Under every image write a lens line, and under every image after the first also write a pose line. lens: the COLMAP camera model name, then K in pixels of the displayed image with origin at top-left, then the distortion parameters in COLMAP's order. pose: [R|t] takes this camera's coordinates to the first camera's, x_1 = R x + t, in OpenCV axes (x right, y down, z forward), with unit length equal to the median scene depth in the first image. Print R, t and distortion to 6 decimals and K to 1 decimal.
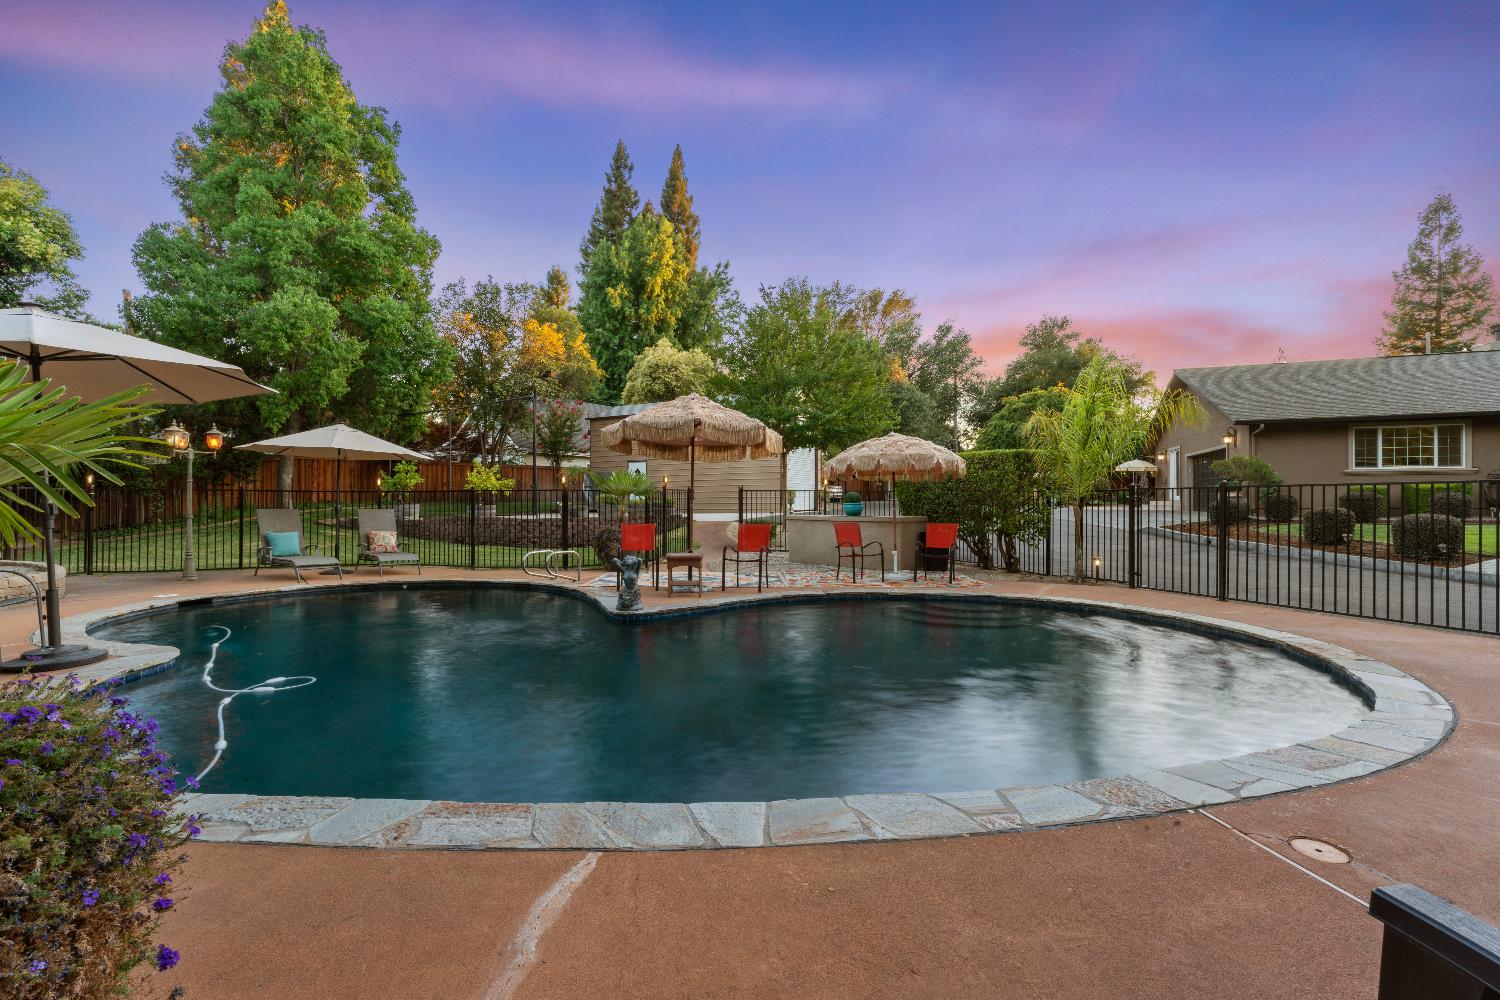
lens RADIAL K [[667.3, 0, 748.5], [0, 667.3, 501.4], [0, 0, 1]] dist [-0.003389, 0.000121]
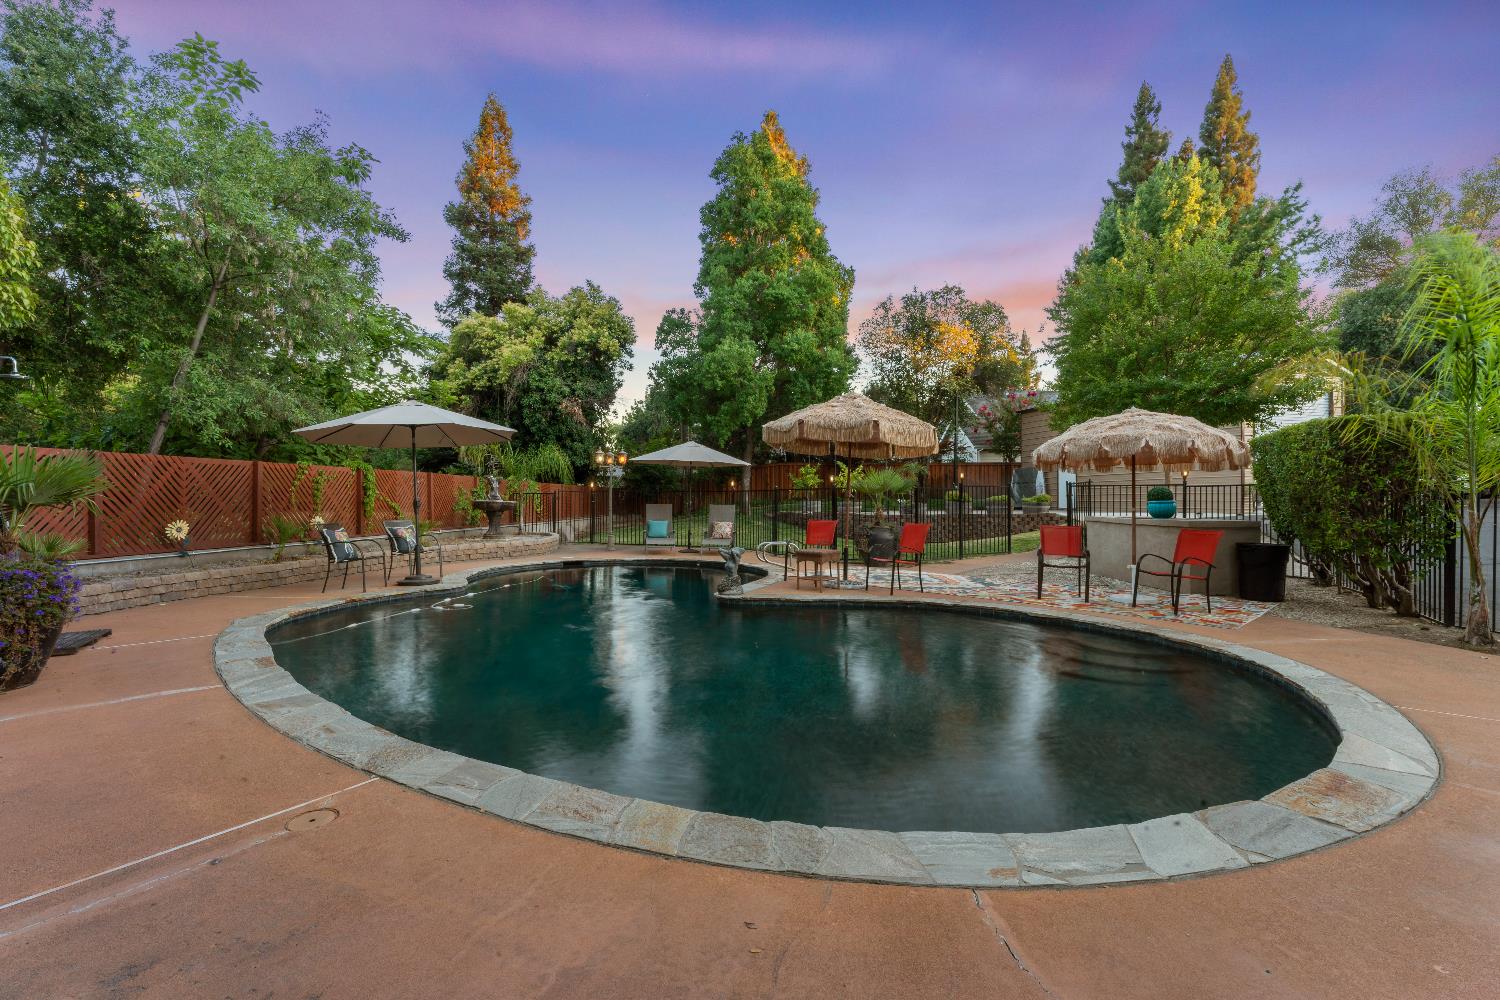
lens RADIAL K [[667.3, 0, 752.2], [0, 667.3, 499.6], [0, 0, 1]] dist [-0.003389, 0.000121]
pose [[0.692592, 0.001006, -0.721329, 0.304609], [0.001585, 0.999994, 0.002916, -0.002034], [0.721328, -0.003163, 0.692586, 0.106038]]
